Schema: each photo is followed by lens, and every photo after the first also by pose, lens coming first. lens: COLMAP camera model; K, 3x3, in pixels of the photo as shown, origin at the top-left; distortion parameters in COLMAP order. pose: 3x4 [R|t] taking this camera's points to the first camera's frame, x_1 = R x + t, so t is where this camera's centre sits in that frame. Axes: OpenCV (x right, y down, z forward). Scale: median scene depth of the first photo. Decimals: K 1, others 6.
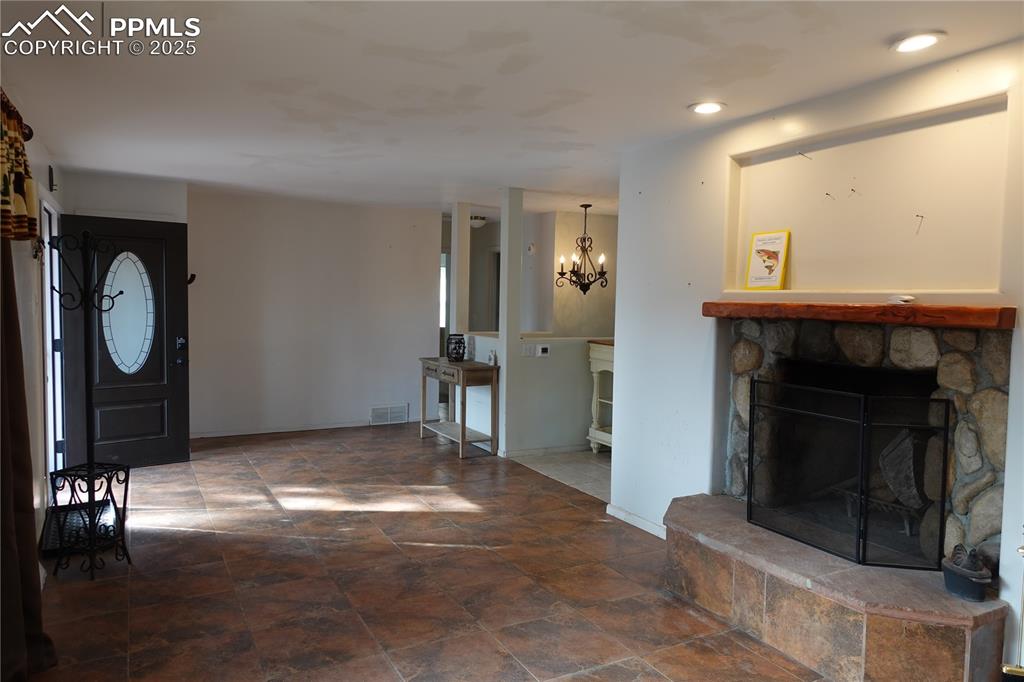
lens RADIAL K [[709.8, 0, 508.1], [0, 709.8, 339.1], [0, 0, 1]] dist [-0.001394, 0.001151]
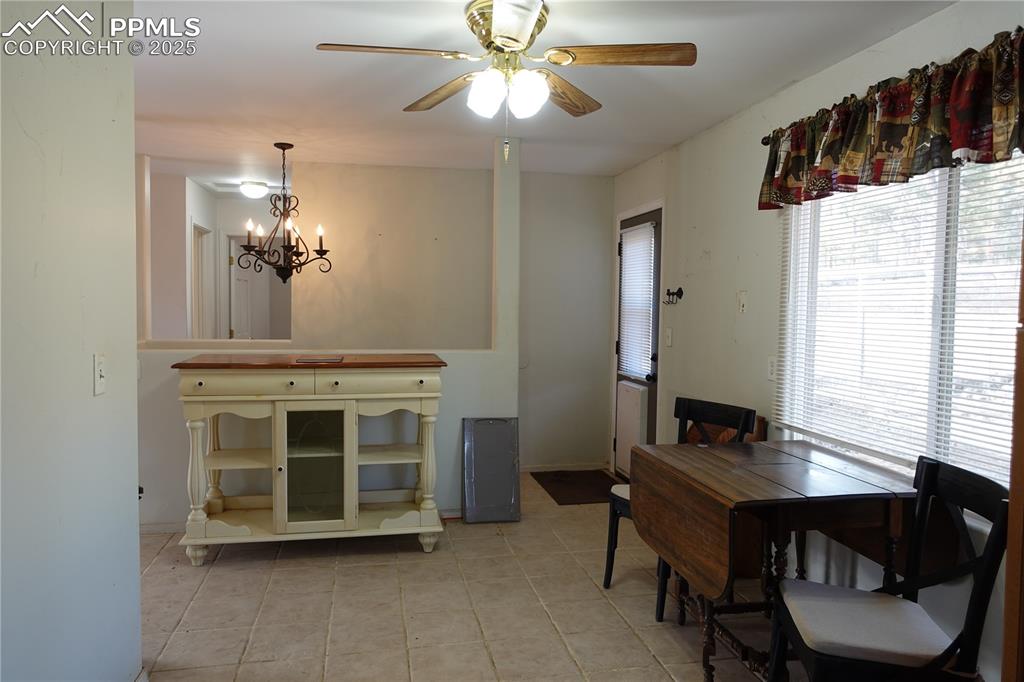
lens RADIAL K [[709.8, 0, 508.1], [0, 709.8, 339.1], [0, 0, 1]] dist [-0.001394, 0.001151]
pose [[0.278811, -0.087495, 0.956352, -0.475925], [0.045318, 0.995930, 0.077904, -0.054518], [-0.959276, 0.021620, 0.281642, 0.639498]]
